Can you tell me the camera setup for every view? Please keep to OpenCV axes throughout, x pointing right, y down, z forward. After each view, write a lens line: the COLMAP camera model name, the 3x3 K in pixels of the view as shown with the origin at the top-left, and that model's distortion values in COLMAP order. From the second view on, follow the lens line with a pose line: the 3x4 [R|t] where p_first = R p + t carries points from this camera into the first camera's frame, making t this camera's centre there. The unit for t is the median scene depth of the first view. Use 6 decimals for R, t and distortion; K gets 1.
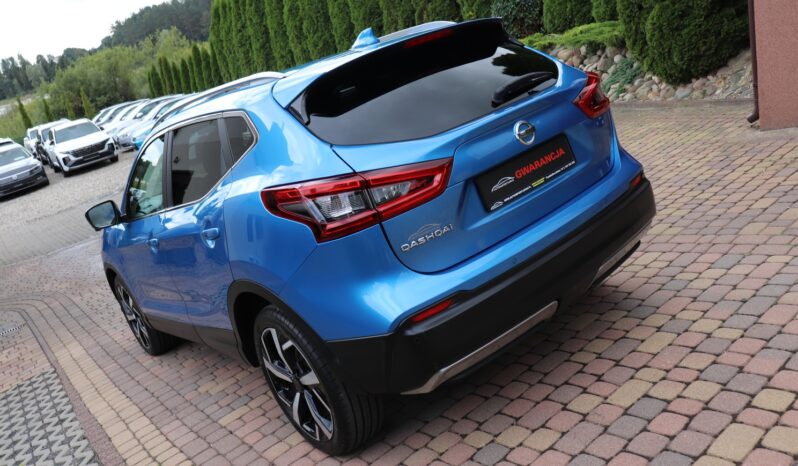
lens RADIAL K [[654.4, 0, 378.6], [0, 654.4, 231.1], [0, 0, 1]] dist [-0.183193, 0.145598]
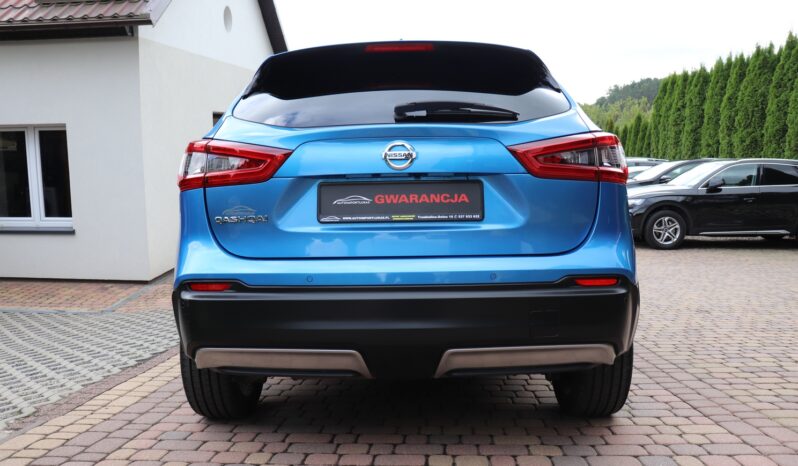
lens RADIAL K [[635.8, 0, 400.0], [0, 635.8, 227.1], [0, 0, 1]] dist [-0.064189, 0.002320]
pose [[0.747840, 0.313314, -0.585295, 0.646834], [-0.373719, 0.927349, 0.018914, -0.068451], [0.548699, 0.204591, 0.810600, 0.283246]]
